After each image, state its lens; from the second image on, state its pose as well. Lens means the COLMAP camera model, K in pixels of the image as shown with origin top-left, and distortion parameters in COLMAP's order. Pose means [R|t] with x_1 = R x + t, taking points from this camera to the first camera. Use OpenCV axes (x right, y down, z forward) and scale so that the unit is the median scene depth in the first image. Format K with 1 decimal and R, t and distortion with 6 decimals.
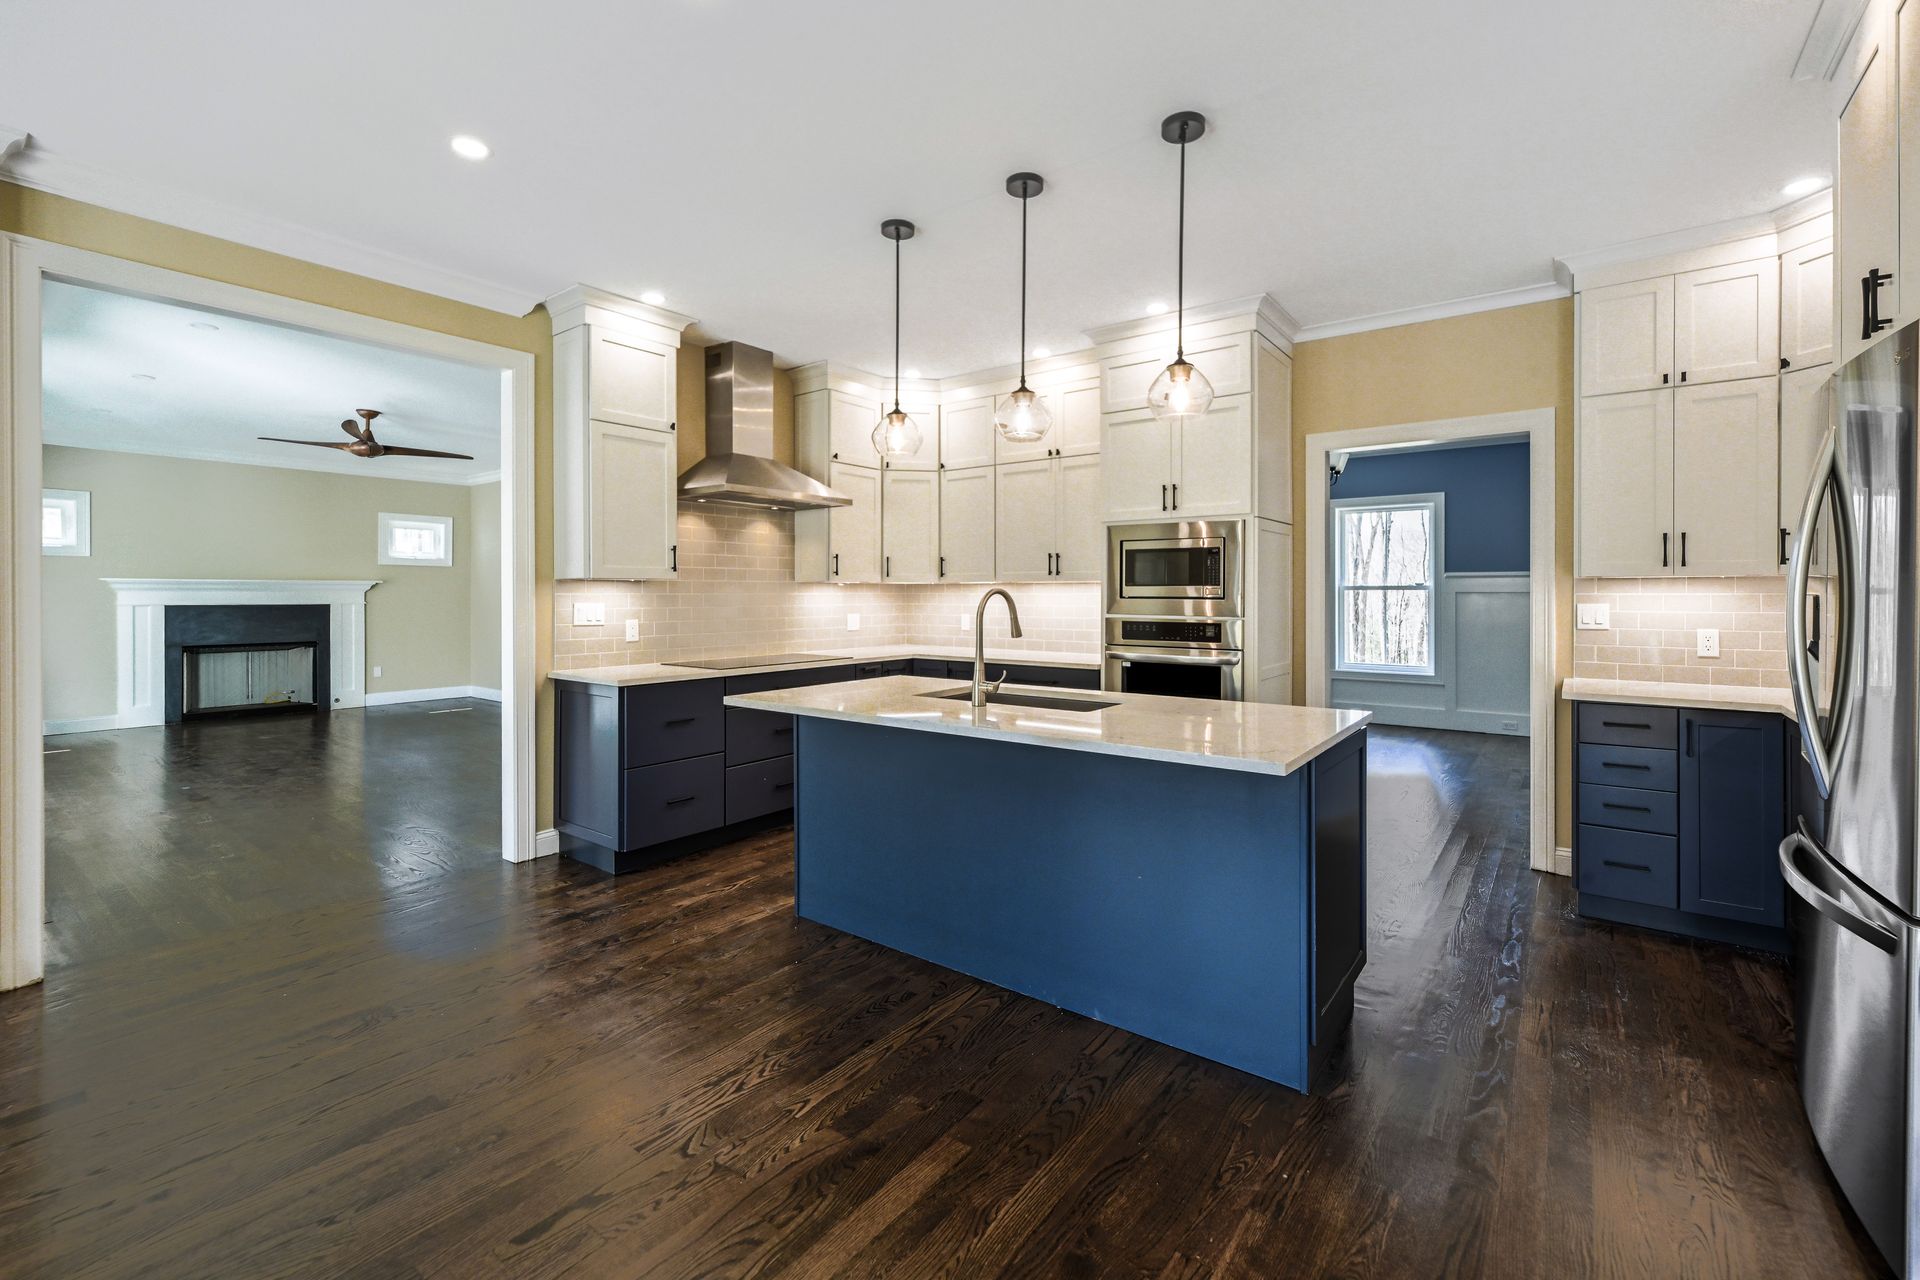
lens RADIAL K [[789.9, 0, 982.4], [0, 789.9, 598.4], [0, 0, 1]] dist [-0.003274, 0.000252]
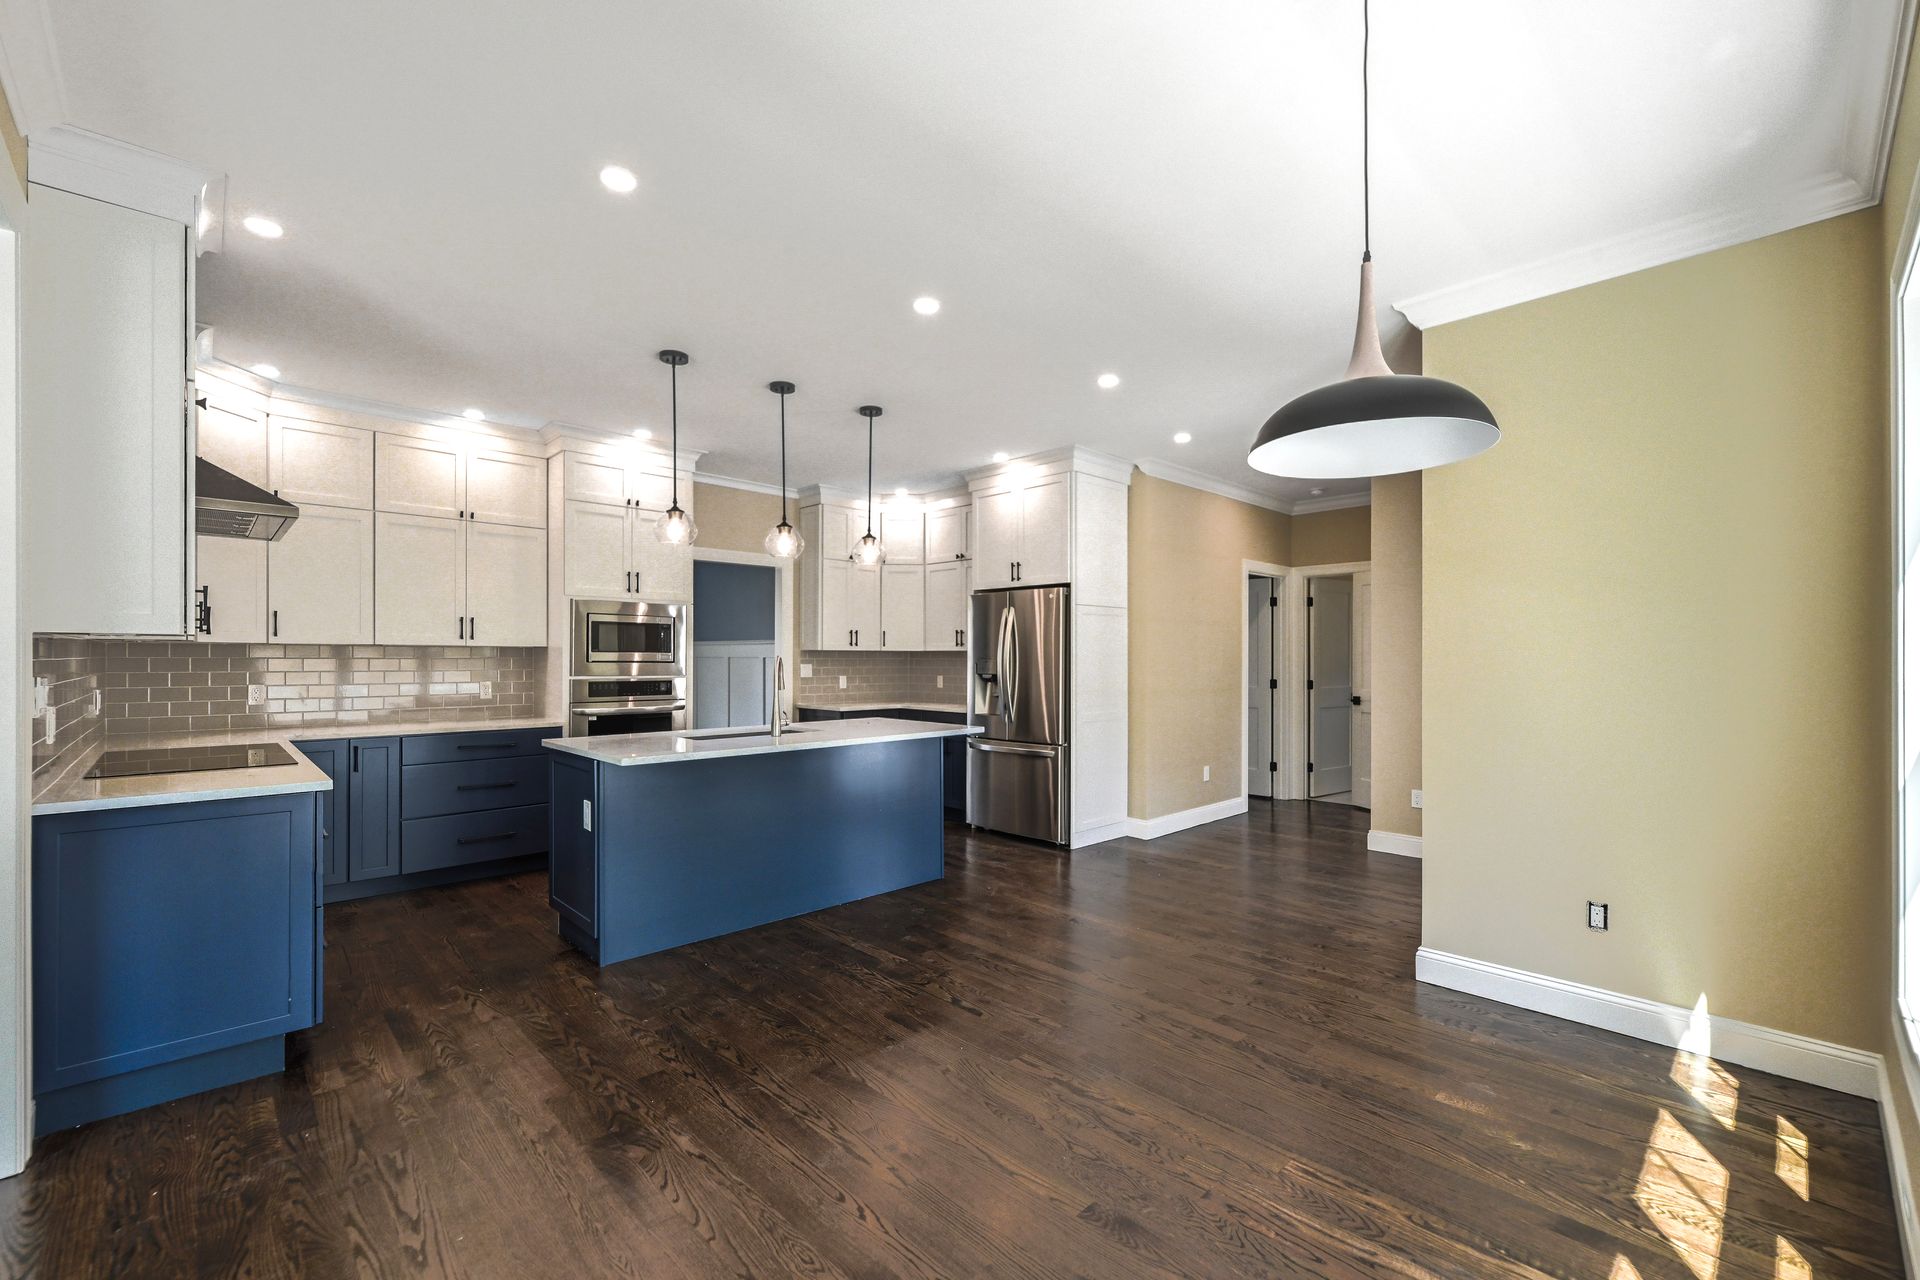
lens RADIAL K [[789.9, 0, 933.3], [0, 789.9, 660.9], [0, 0, 1]] dist [-0.003274, 0.000252]
pose [[0.201068, -0.002820, 0.979573, -0.940146], [0.003103, 0.999993, 0.002242, -0.003560], [-0.979572, 0.002589, 0.201075, 0.288435]]
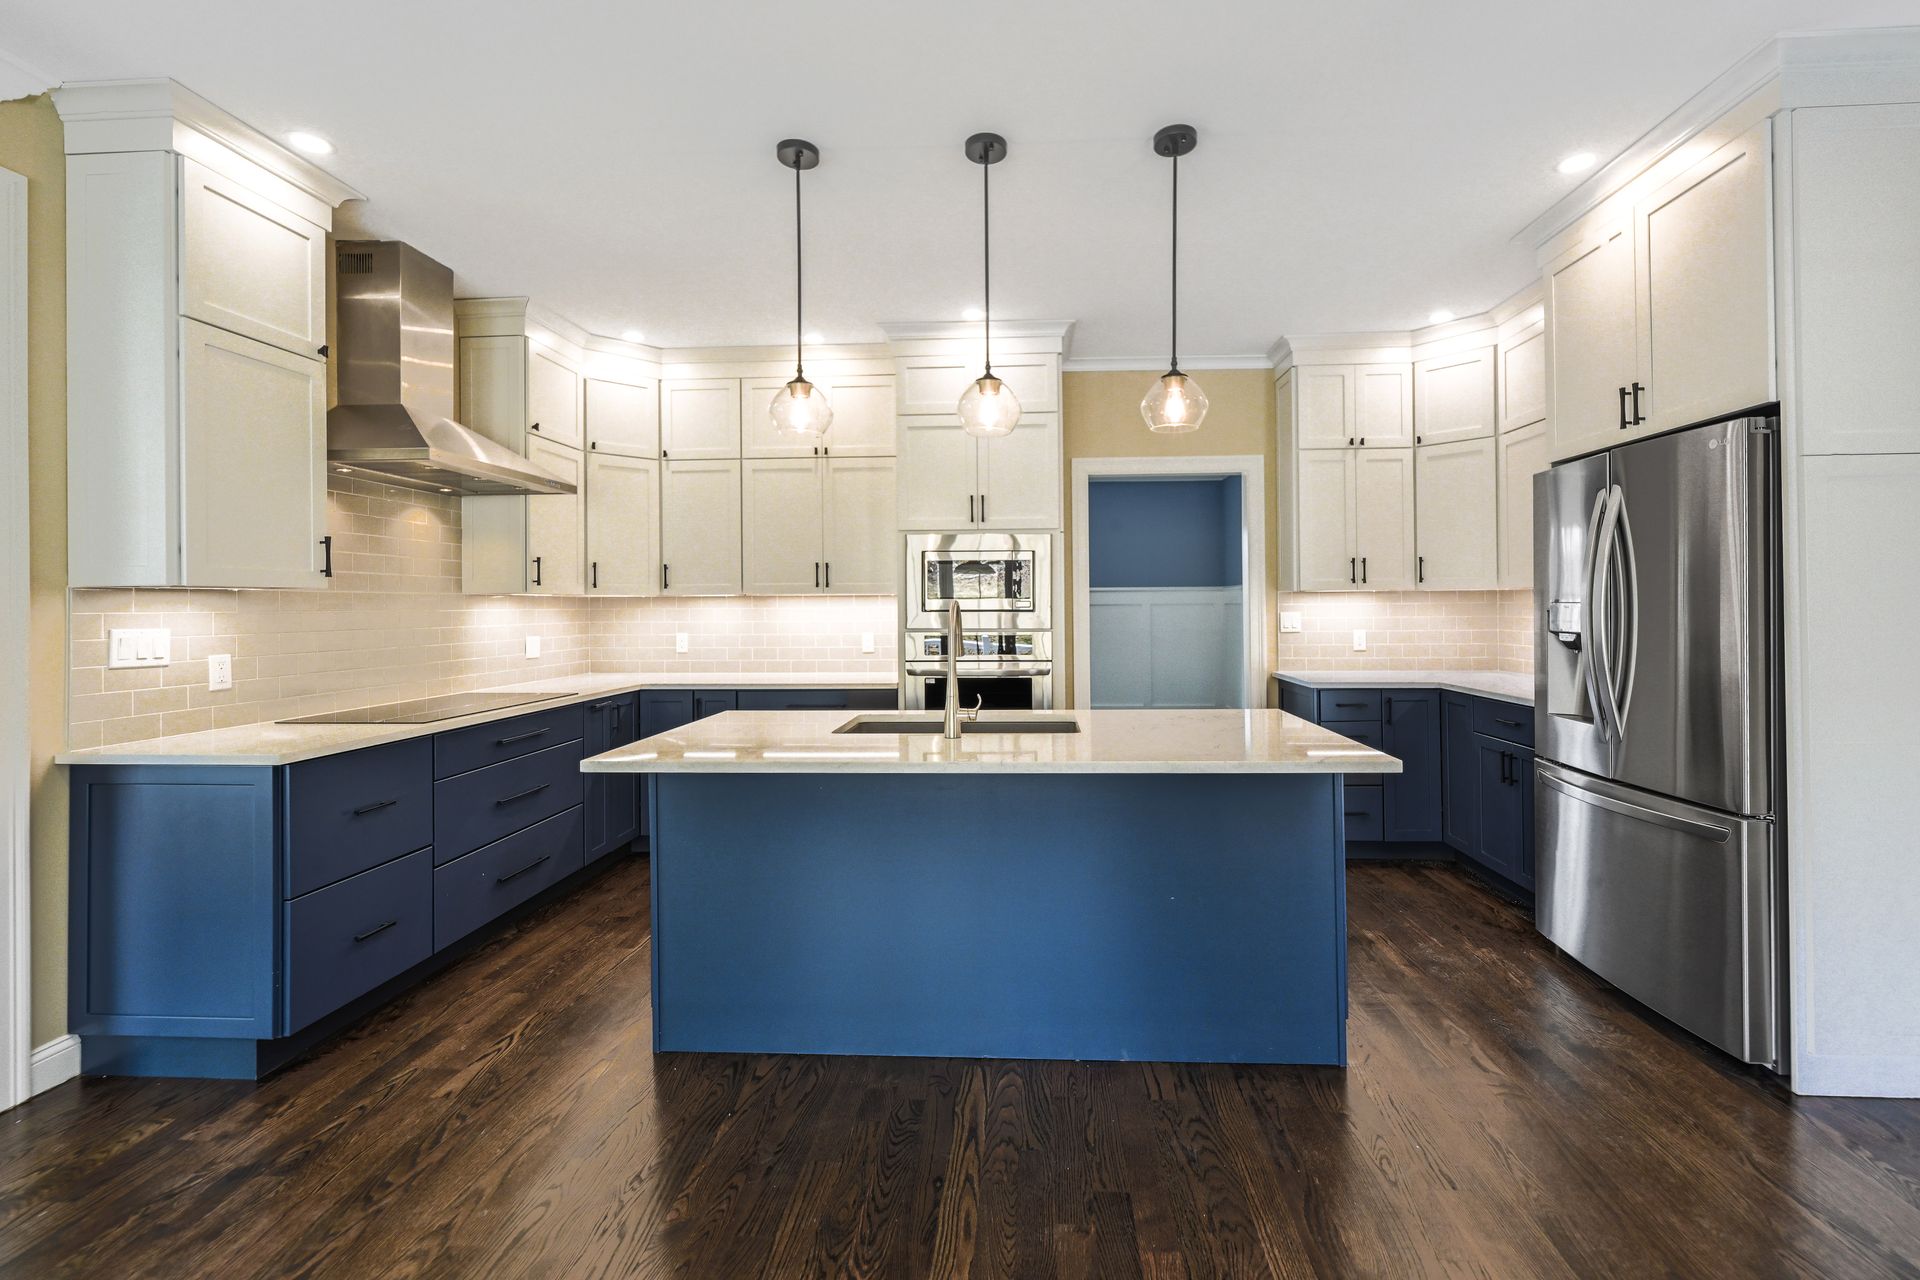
lens RADIAL K [[789.9, 0, 984.8], [0, 789.9, 603.7], [0, 0, 1]] dist [-0.003274, 0.000252]
pose [[0.840586, -0.004031, 0.541664, -0.299701], [0.010620, 0.999903, -0.009040, -0.000642], [-0.541574, 0.013352, 0.840547, 0.178023]]
